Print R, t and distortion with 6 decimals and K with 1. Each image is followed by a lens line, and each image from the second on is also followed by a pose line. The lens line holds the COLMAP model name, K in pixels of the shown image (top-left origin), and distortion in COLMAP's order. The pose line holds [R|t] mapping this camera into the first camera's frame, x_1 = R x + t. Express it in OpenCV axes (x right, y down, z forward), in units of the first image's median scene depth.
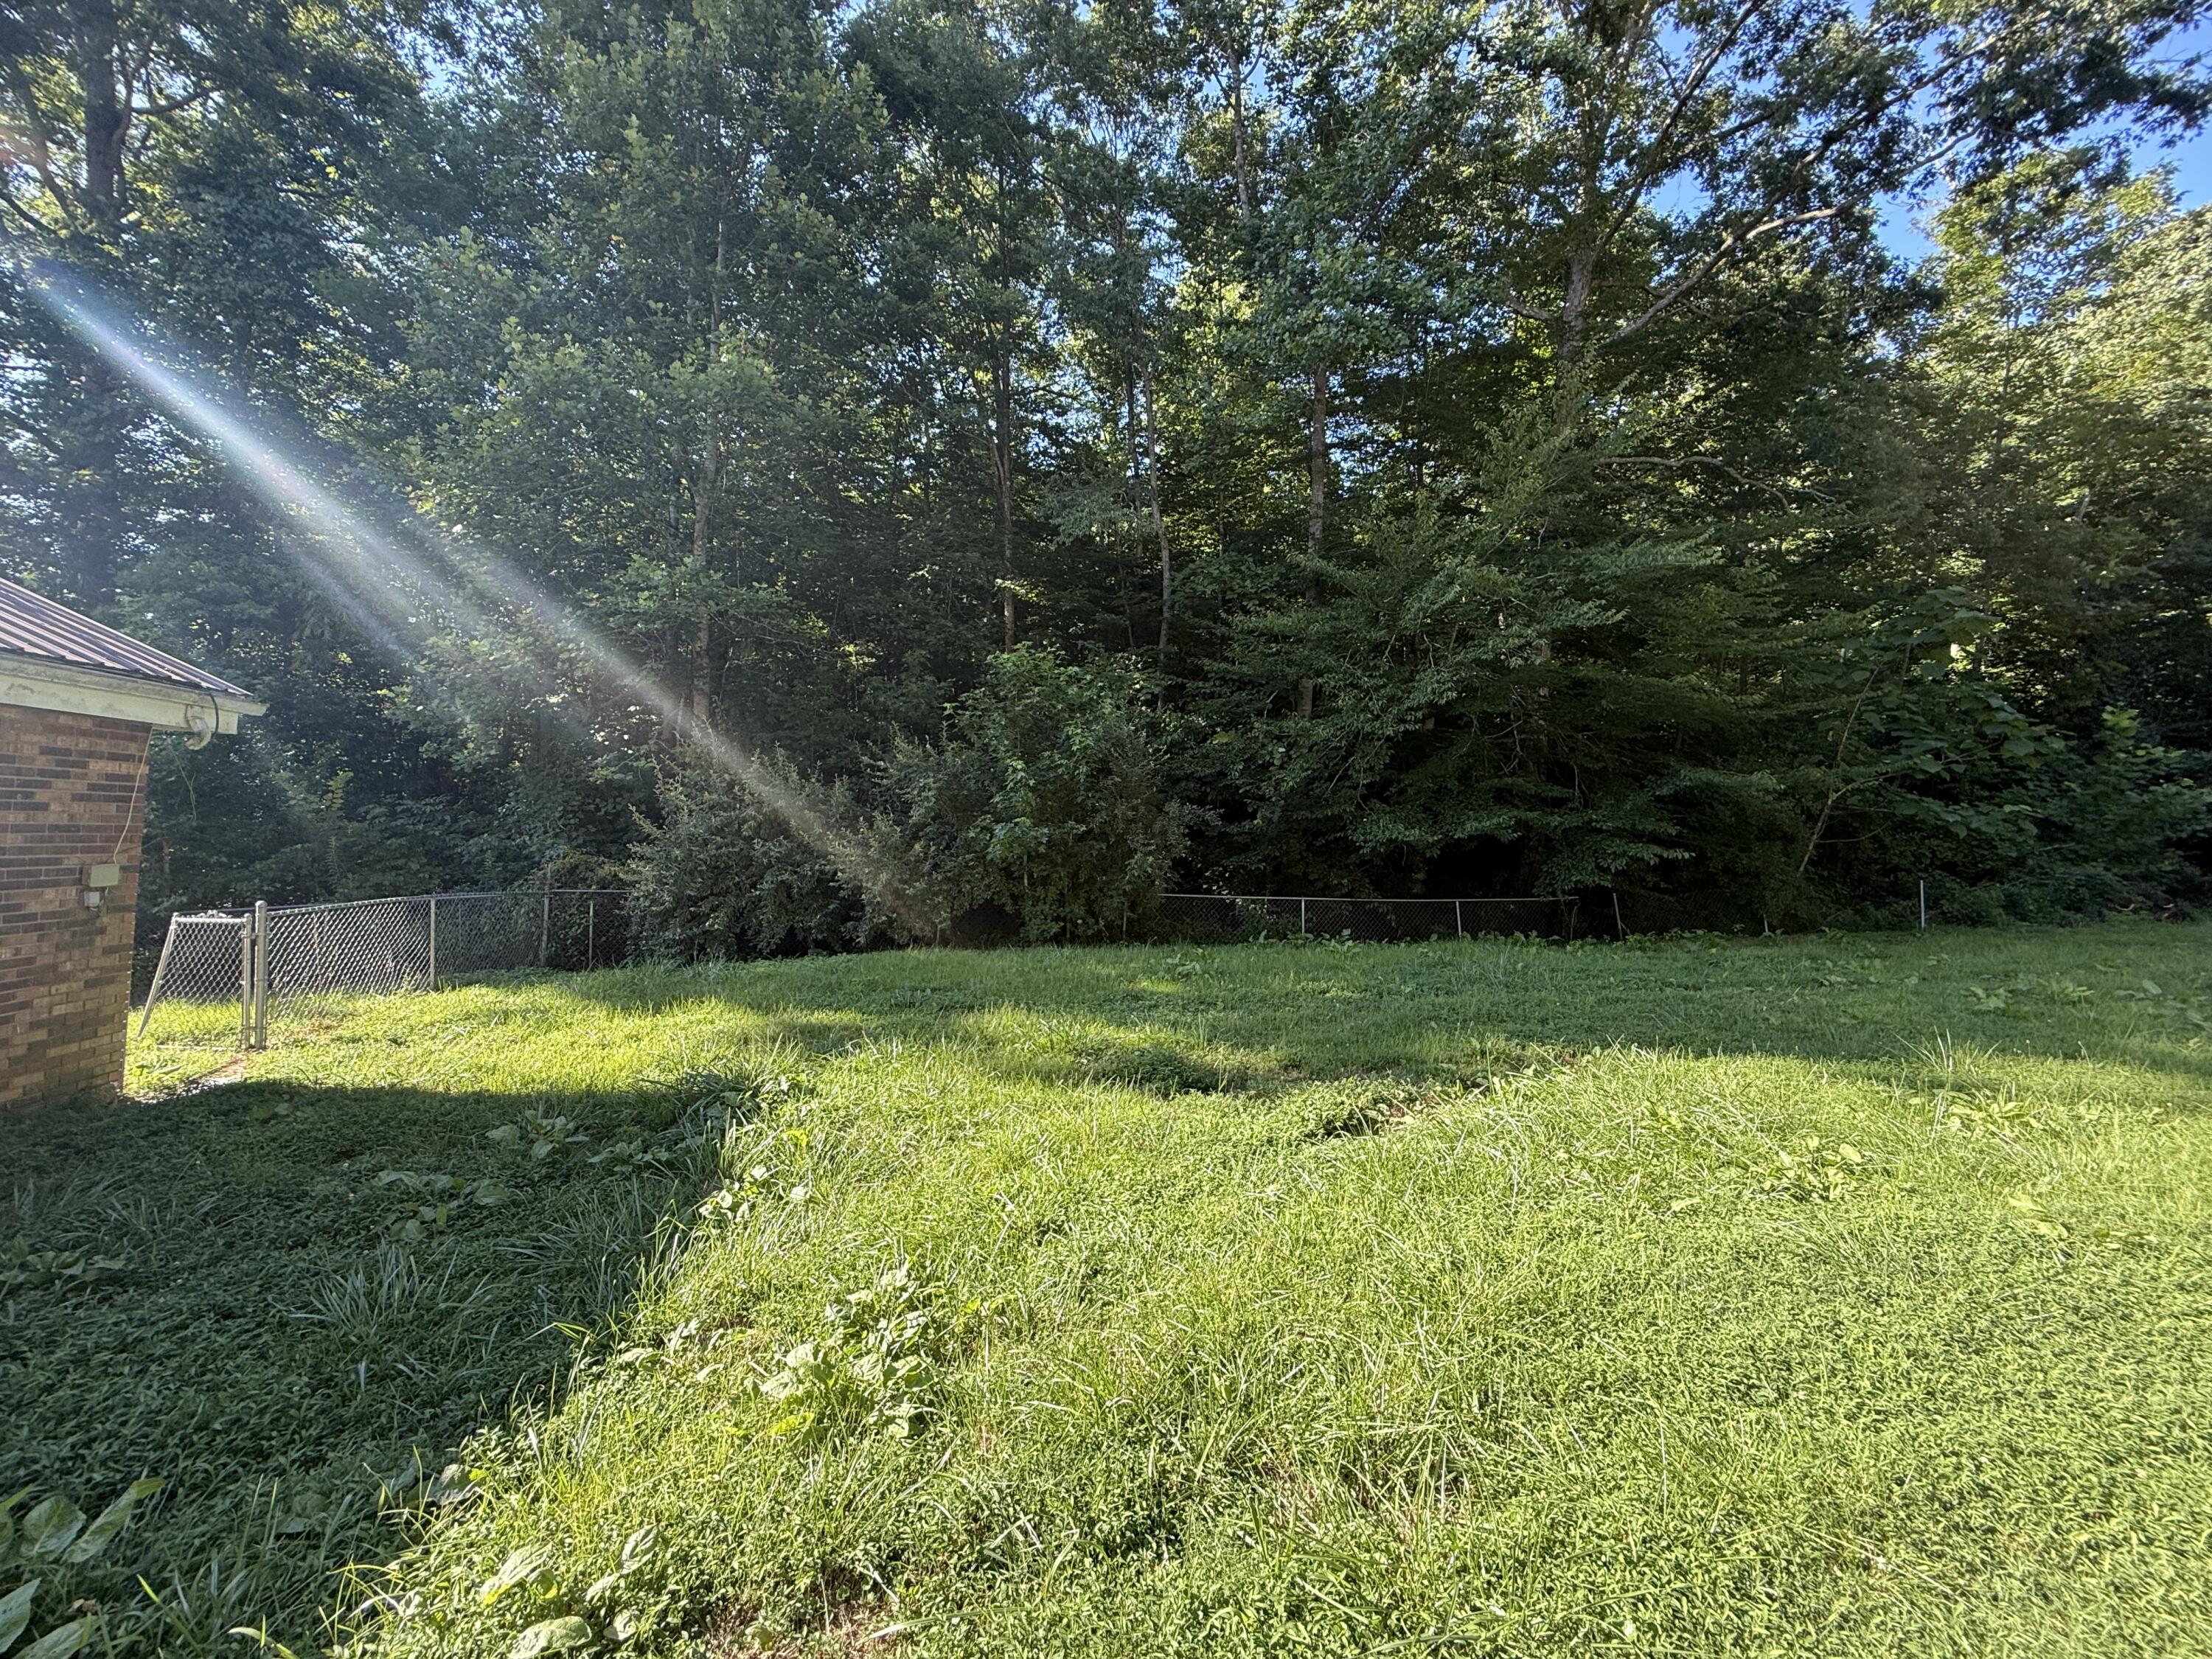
lens RADIAL K [[897.0, 0, 1113.9], [0, 897.0, 830.5], [0, 0, 1]] dist [-0.000167, 0.000201]
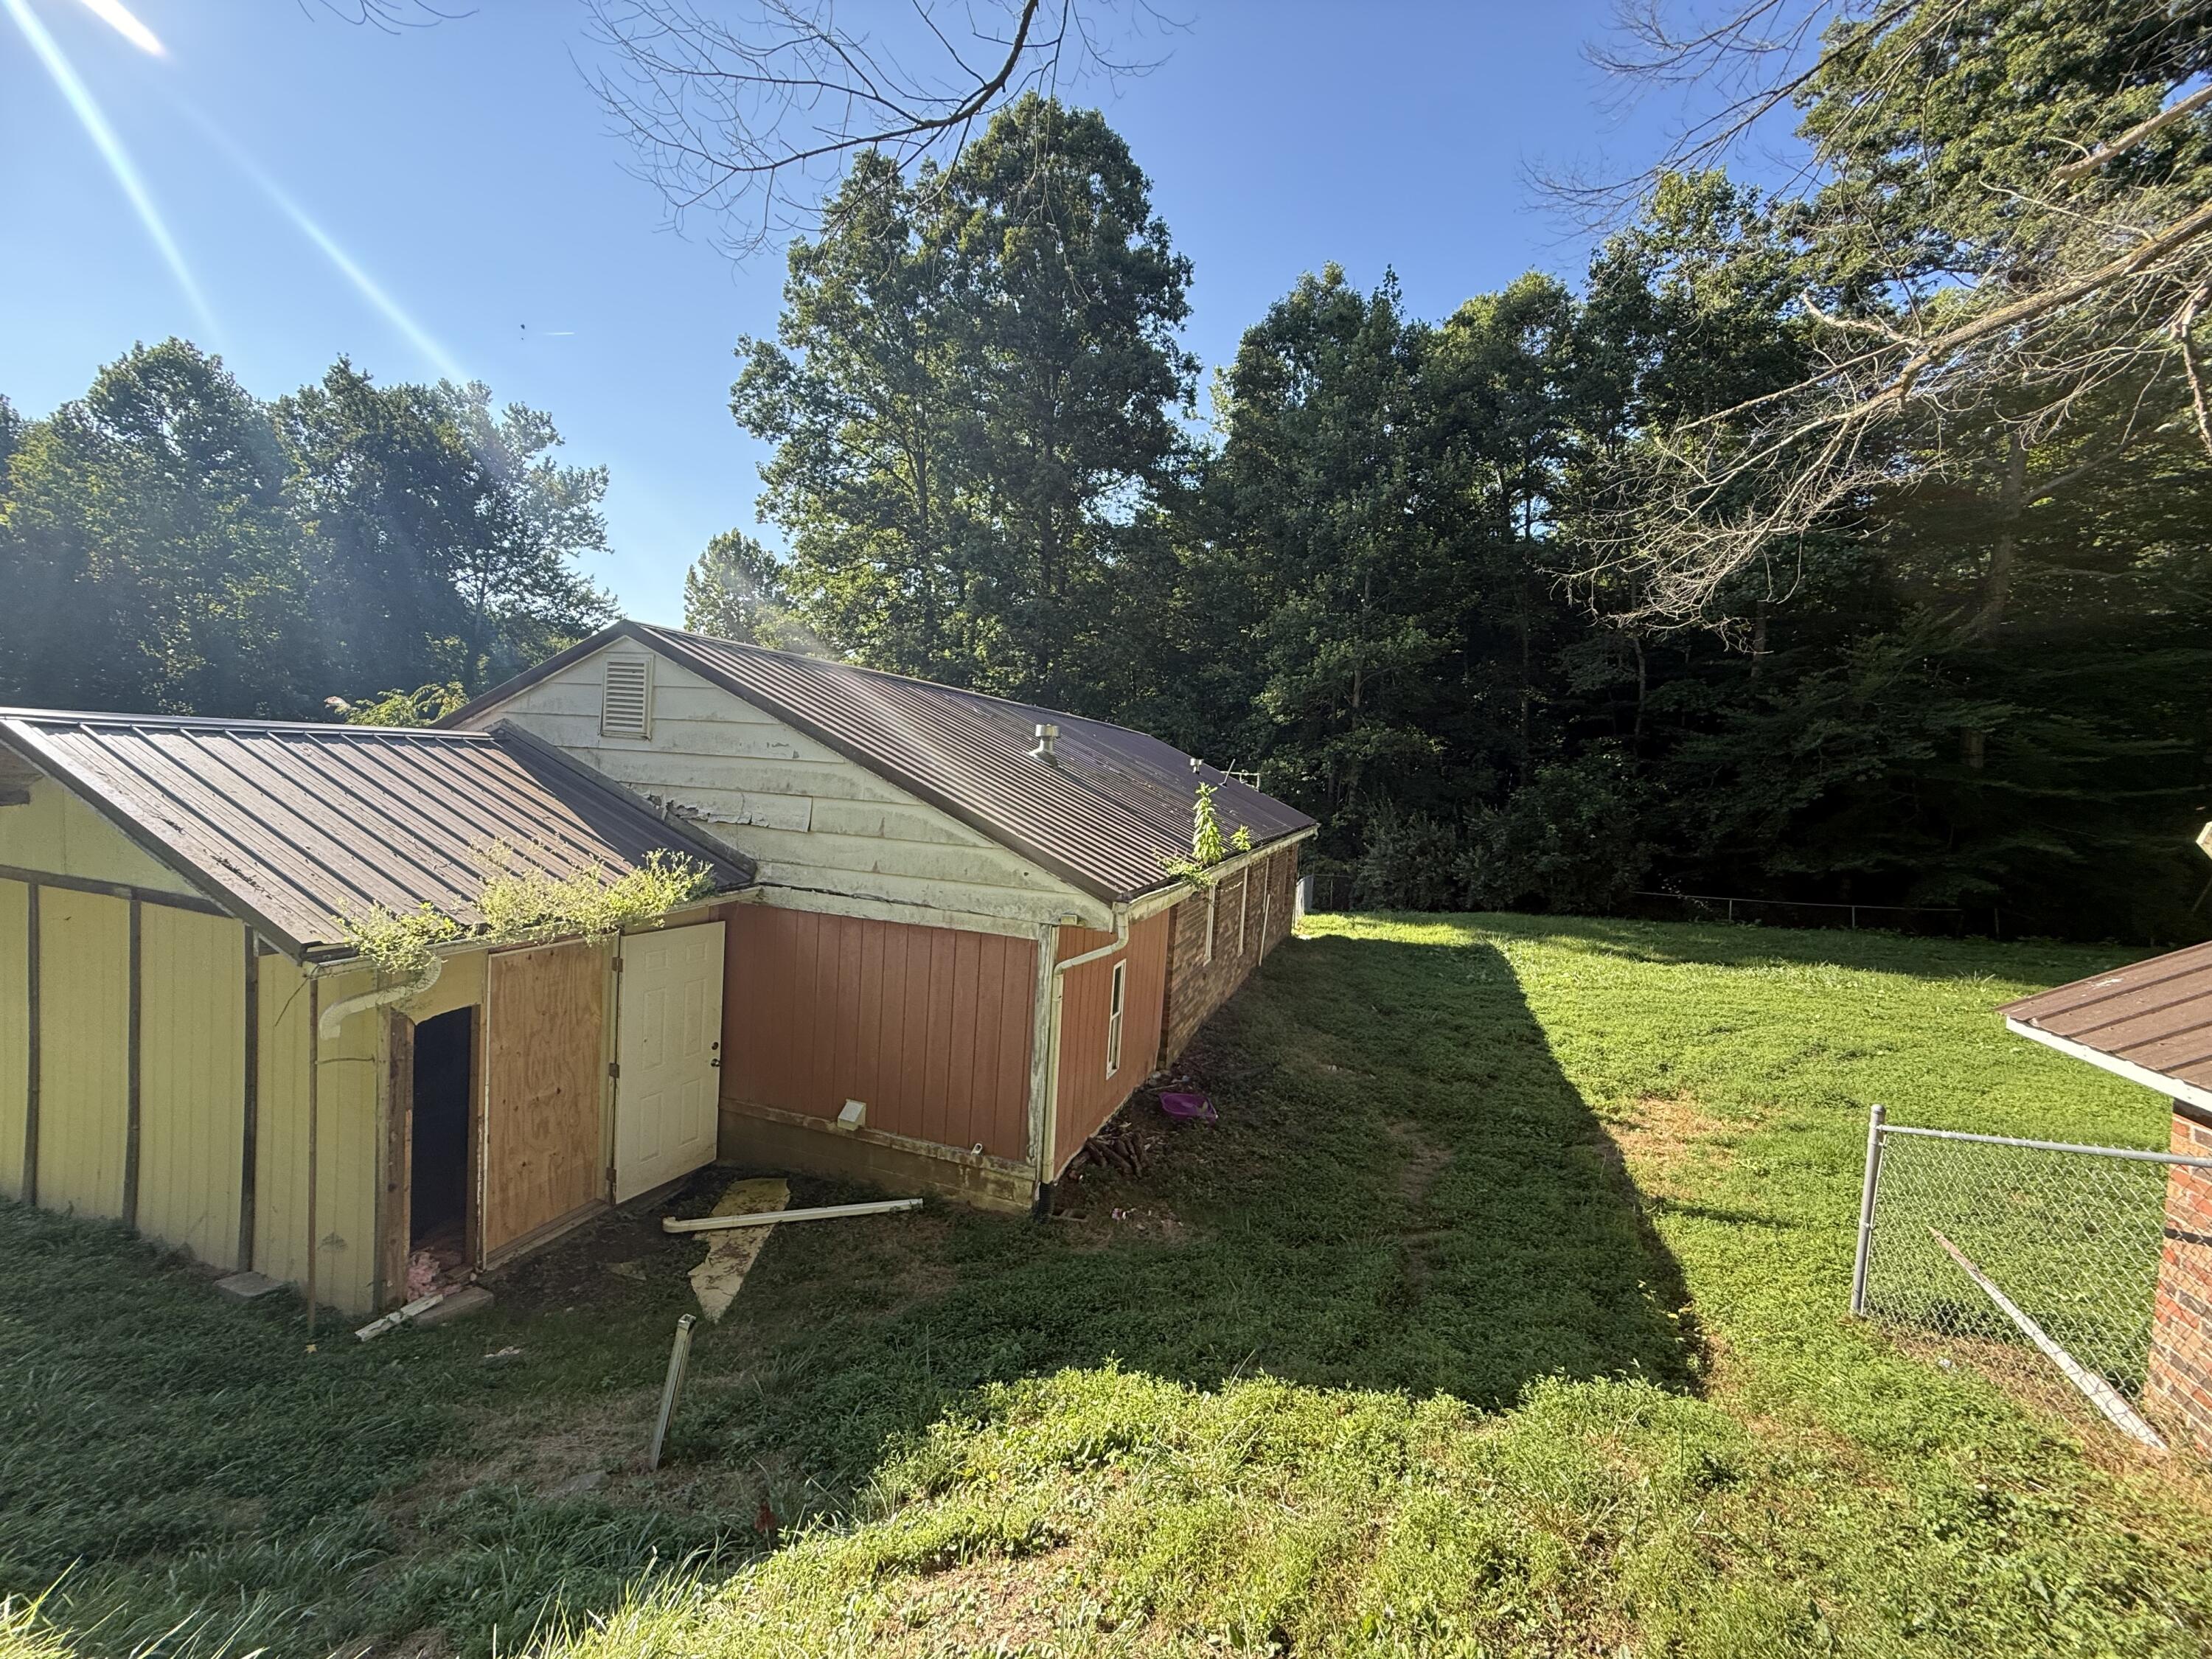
lens RADIAL K [[876.1, 0, 1099.1], [0, 876.1, 823.7], [0, 0, 1]] dist [0.001179, 0.000505]
pose [[0.880794, 0.019709, -0.473089, -0.072750], [-0.007130, 0.999572, 0.028368, -0.128787], [0.473446, -0.021614, 0.880558, -1.257464]]
